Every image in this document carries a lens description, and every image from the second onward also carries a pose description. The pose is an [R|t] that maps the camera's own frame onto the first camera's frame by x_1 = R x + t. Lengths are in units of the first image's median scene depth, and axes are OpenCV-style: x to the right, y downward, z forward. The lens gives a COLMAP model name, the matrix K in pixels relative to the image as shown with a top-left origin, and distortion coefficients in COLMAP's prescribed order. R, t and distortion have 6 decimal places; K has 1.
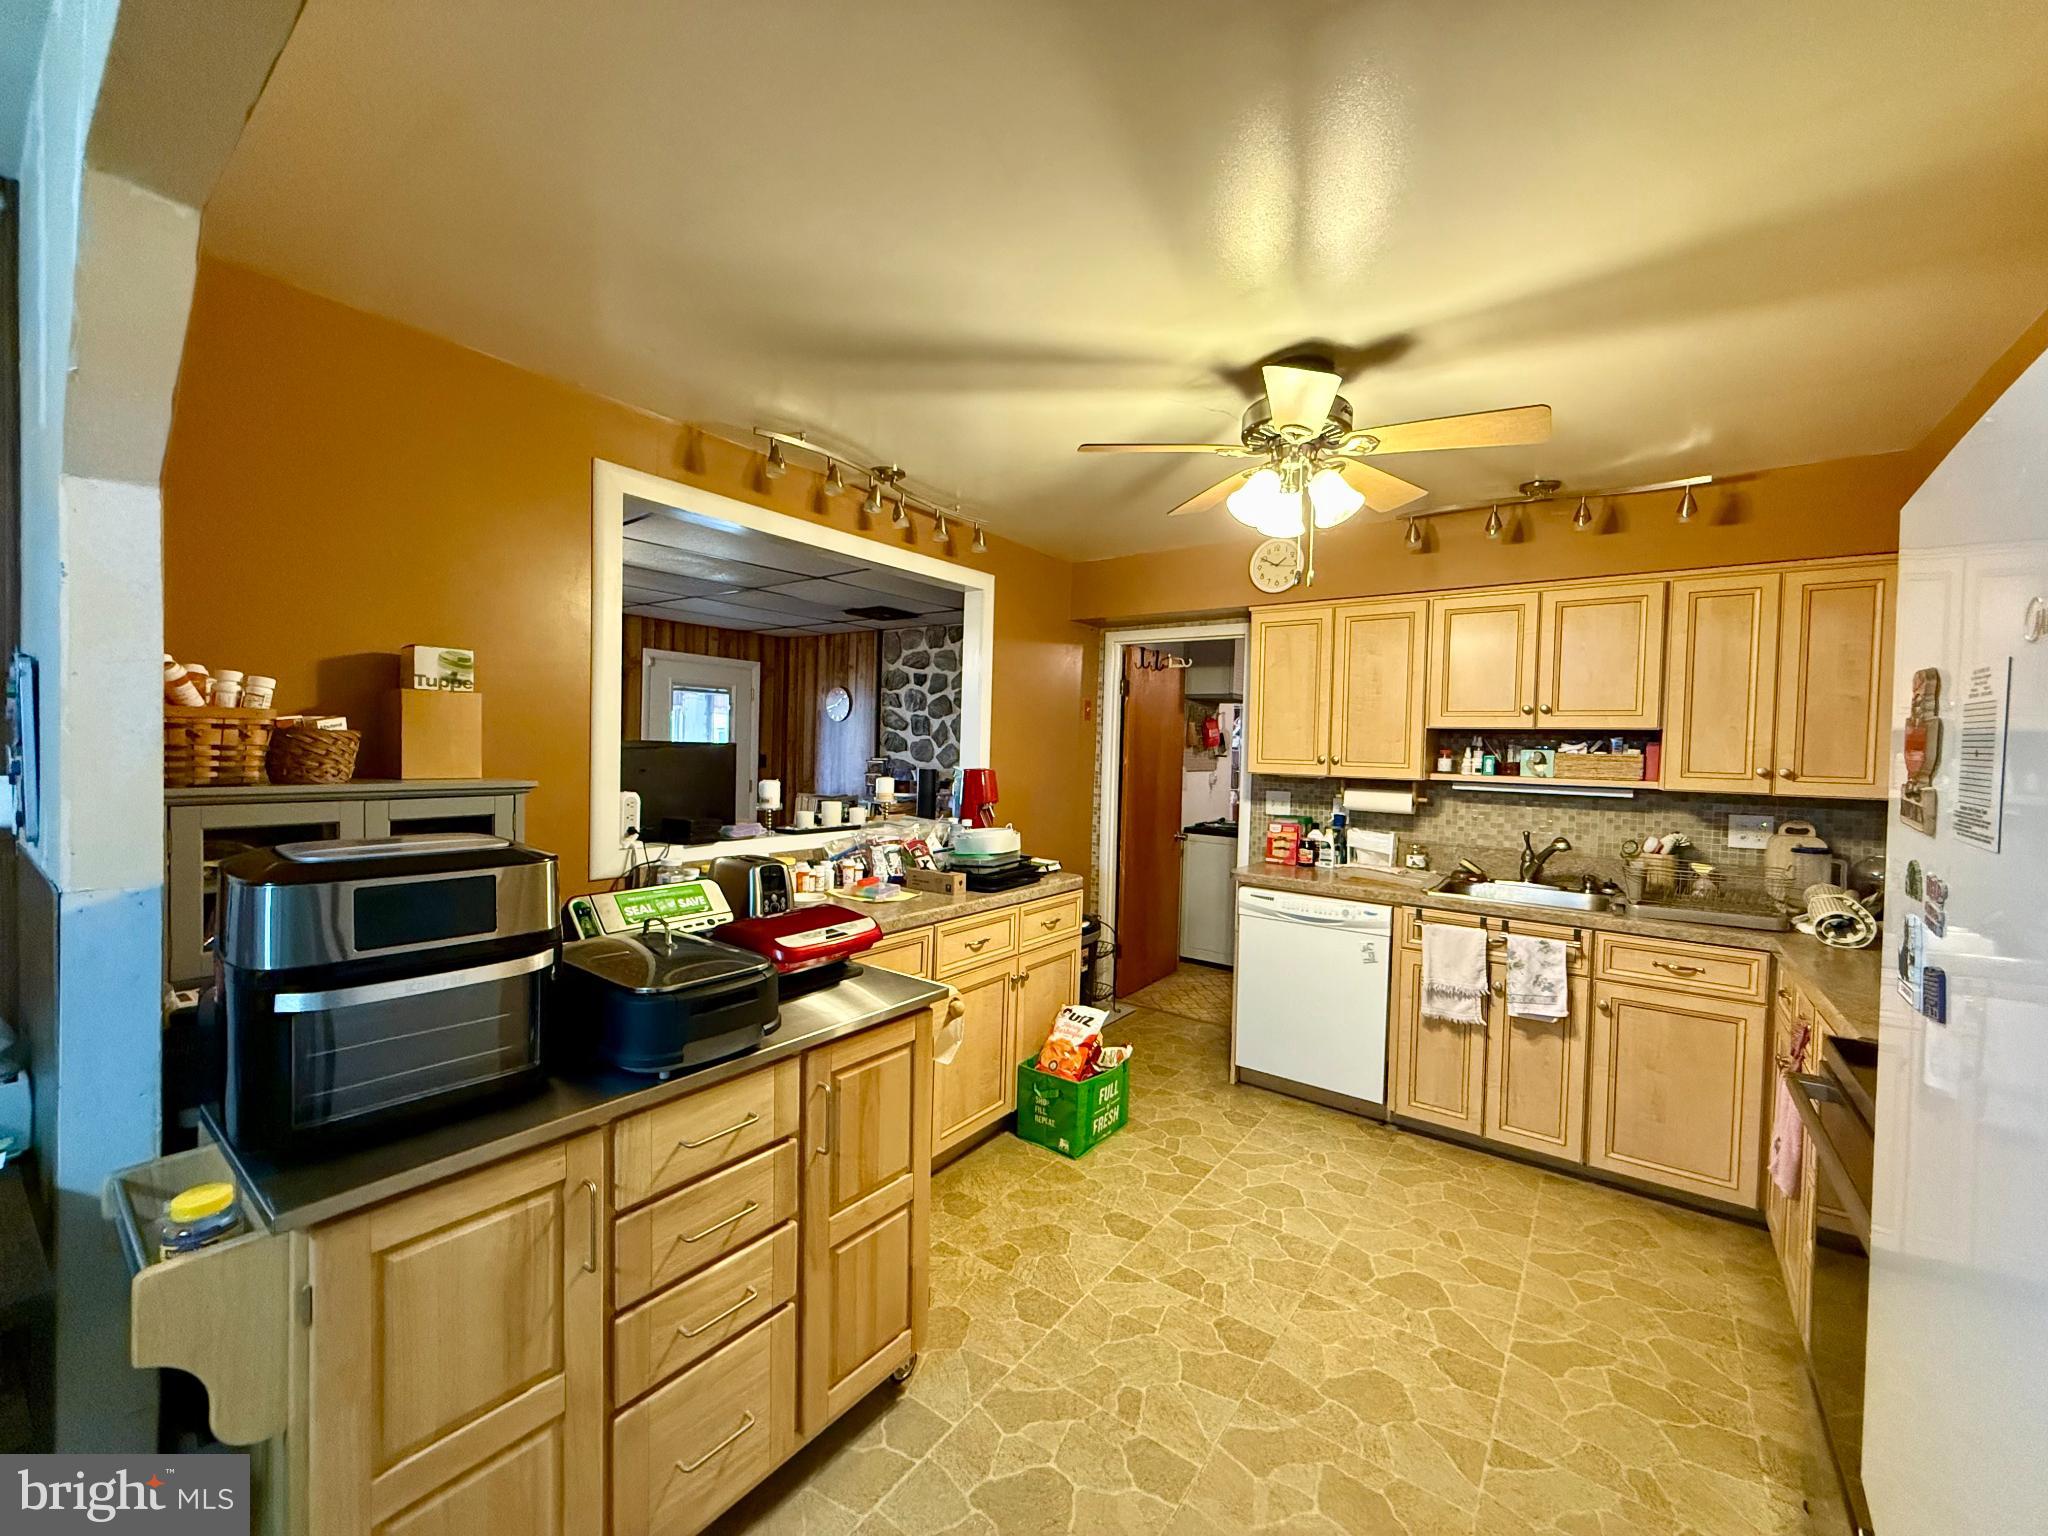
lens RADIAL K [[813.7, 0, 1023.5], [0, 813.7, 764.1], [0, 0, 1]] dist [0.001010, -0.000042]
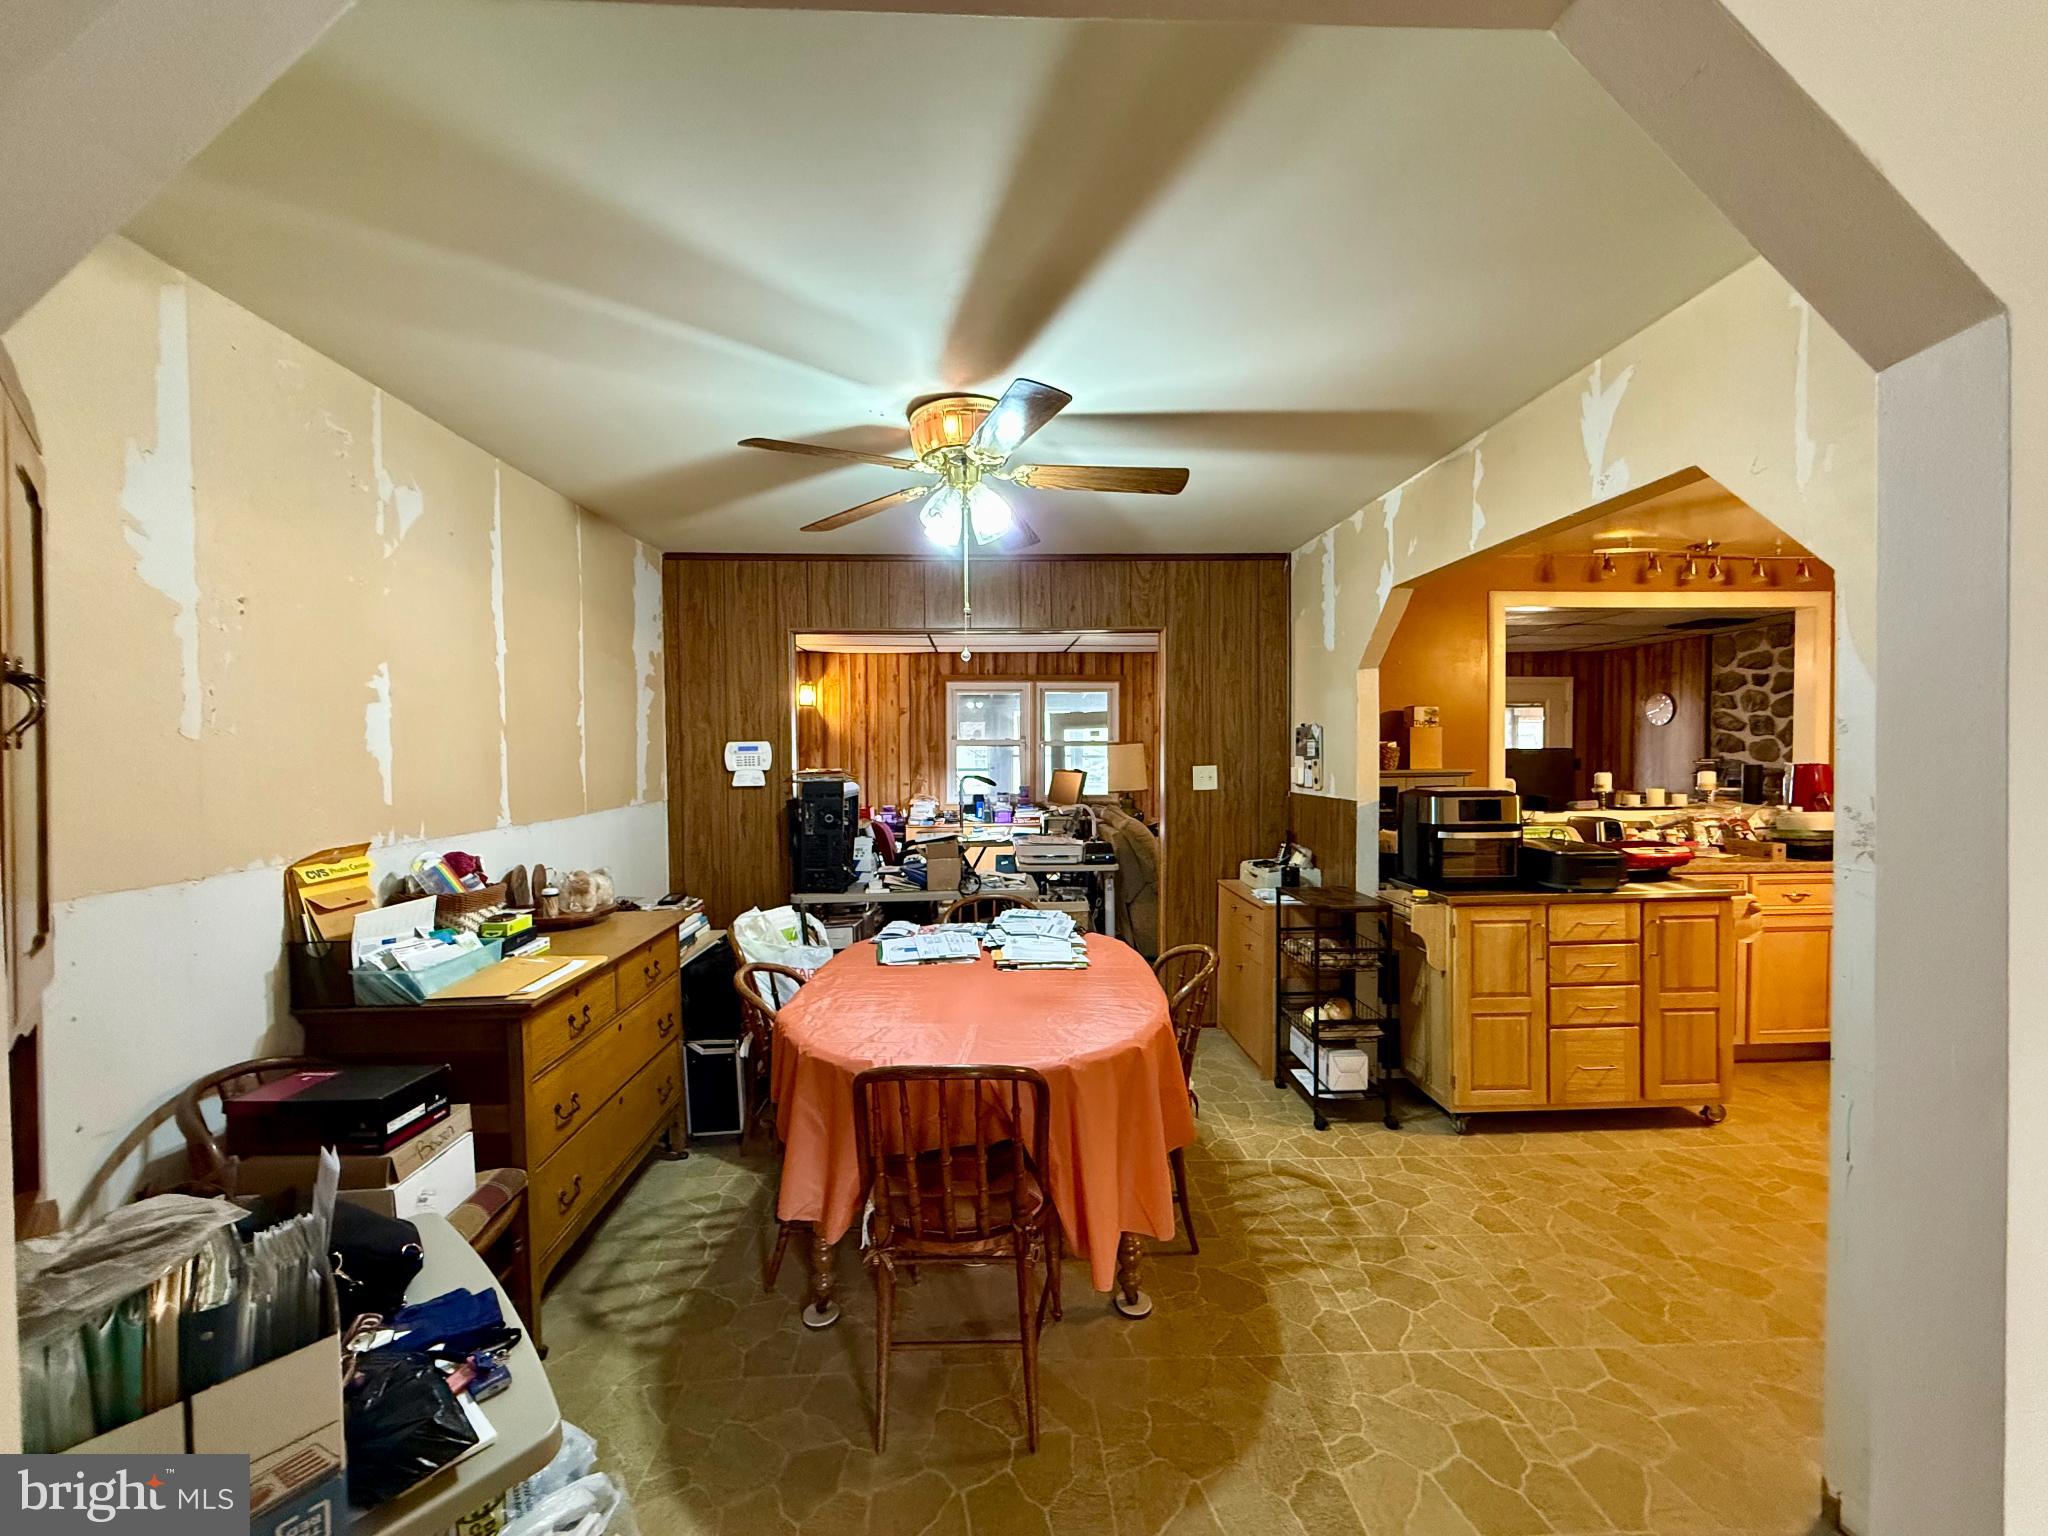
lens RADIAL K [[813.7, 0, 1017.5], [0, 813.7, 769.4], [0, 0, 1]] dist [0.001010, -0.000042]
pose [[0.628073, -0.012171, -0.778059, 0.164558], [0.007363, 0.999926, -0.009697, 0.020412], [0.778119, 0.000361, 0.628116, -0.732531]]
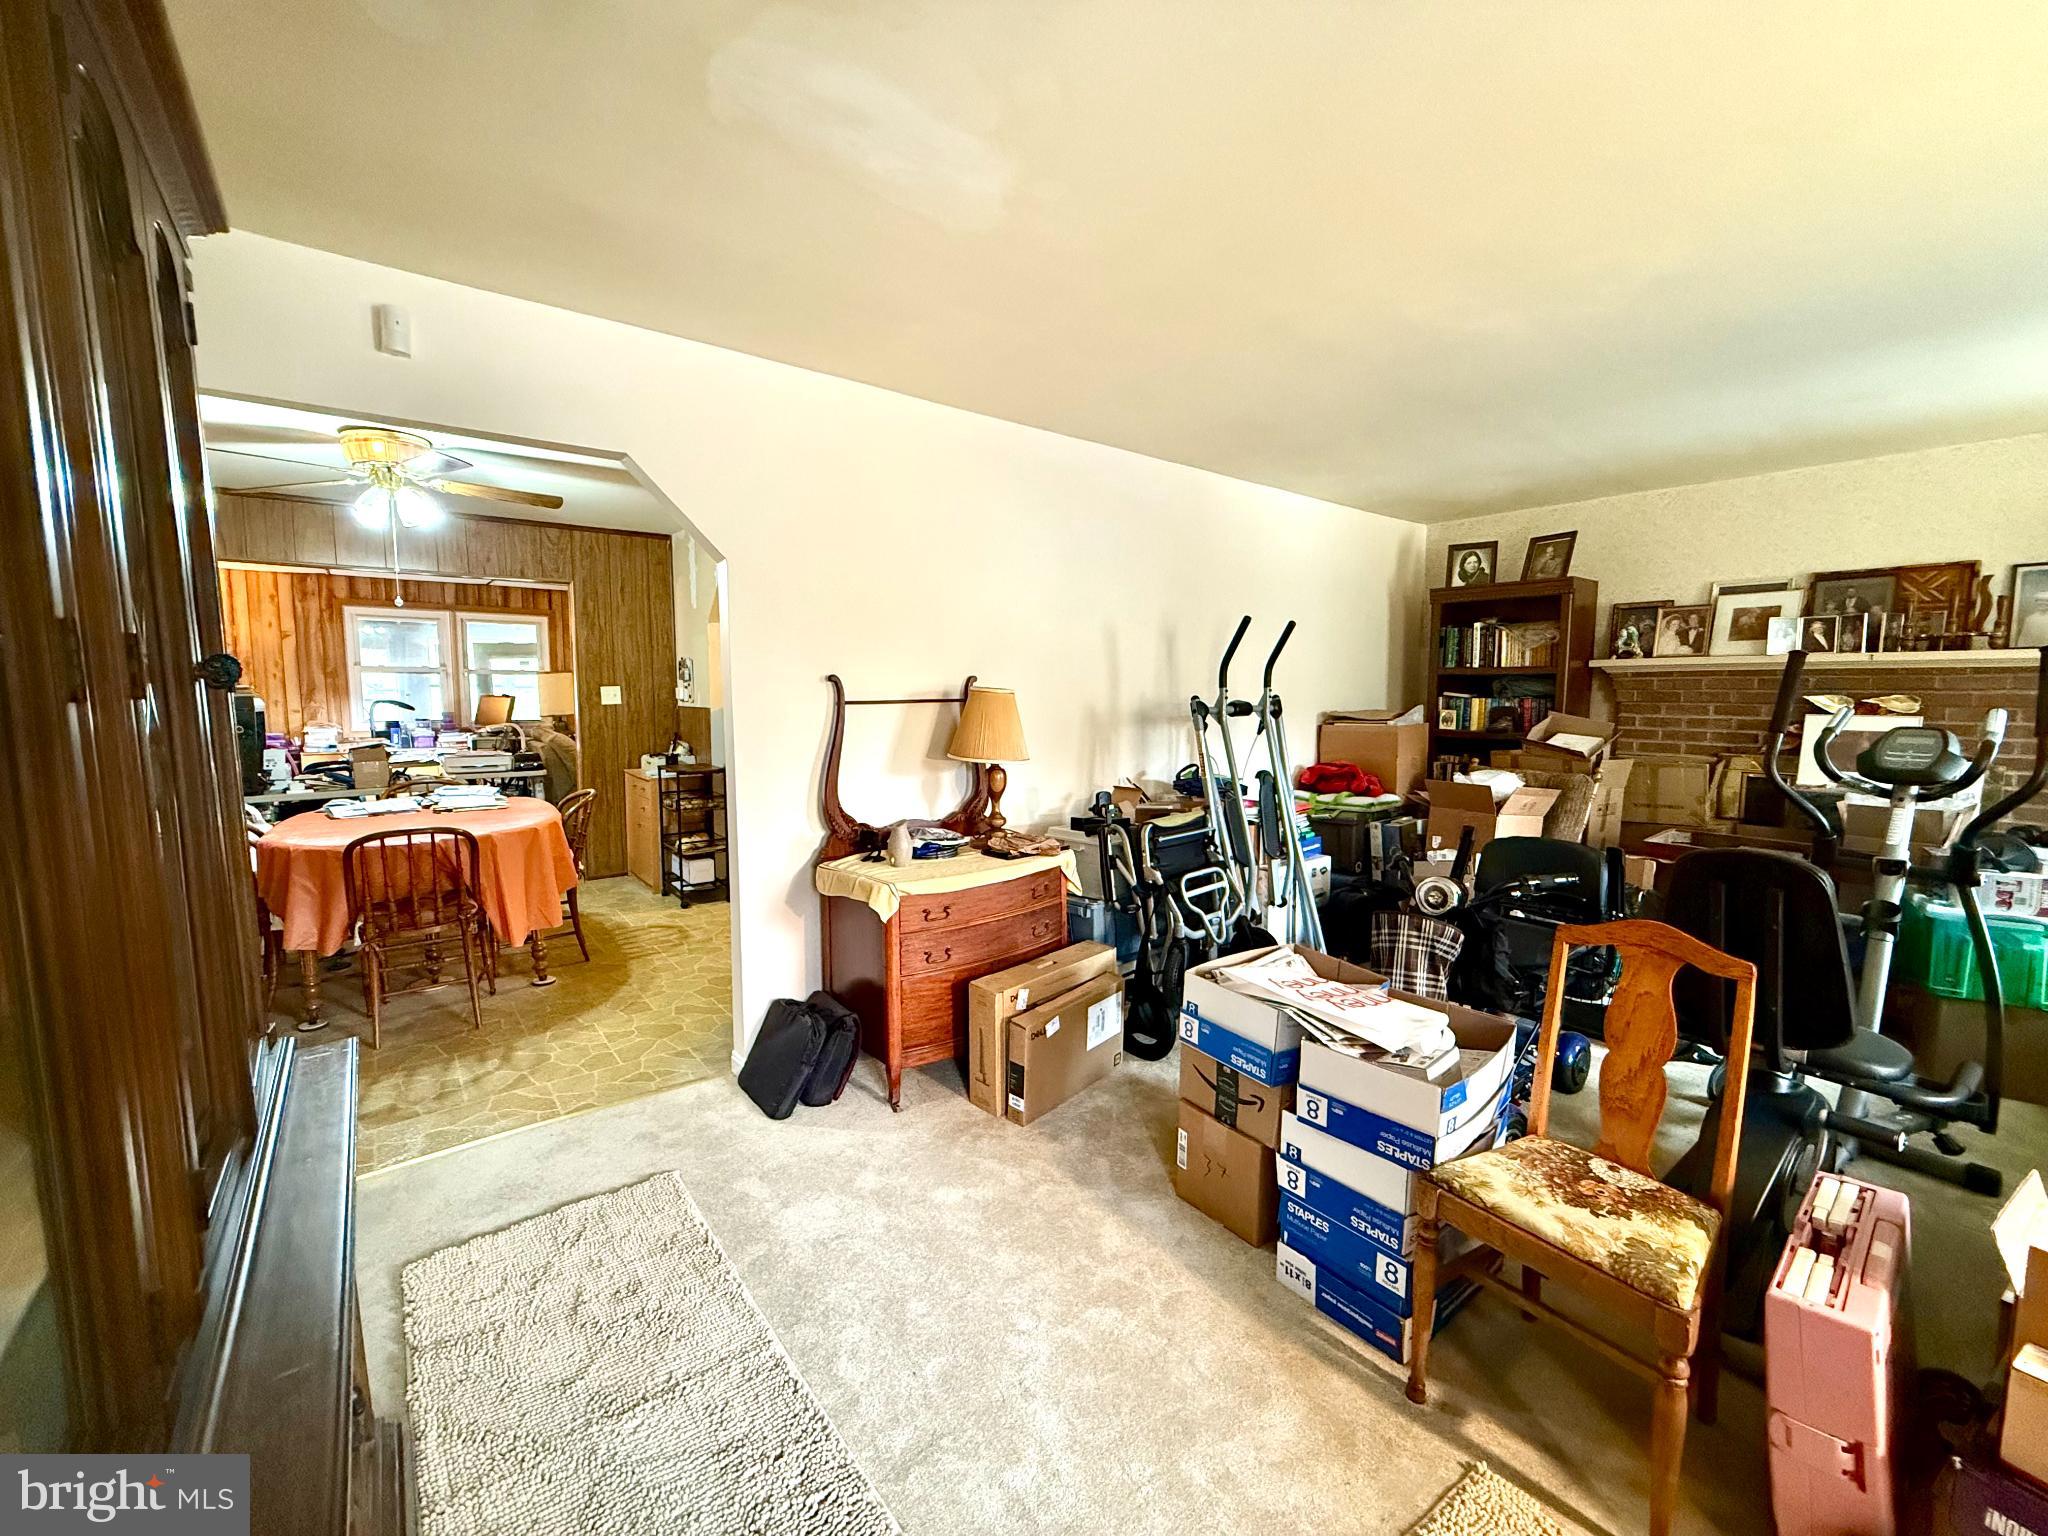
lens RADIAL K [[813.7, 0, 1022.7], [0, 813.7, 764.4], [0, 0, 1]] dist [0.001010, -0.000042]
pose [[0.964967, 0.001370, -0.262369, 0.711089], [0.017216, 0.997501, 0.068524, 0.070553], [0.261808, -0.070641, 0.962531, -1.199234]]
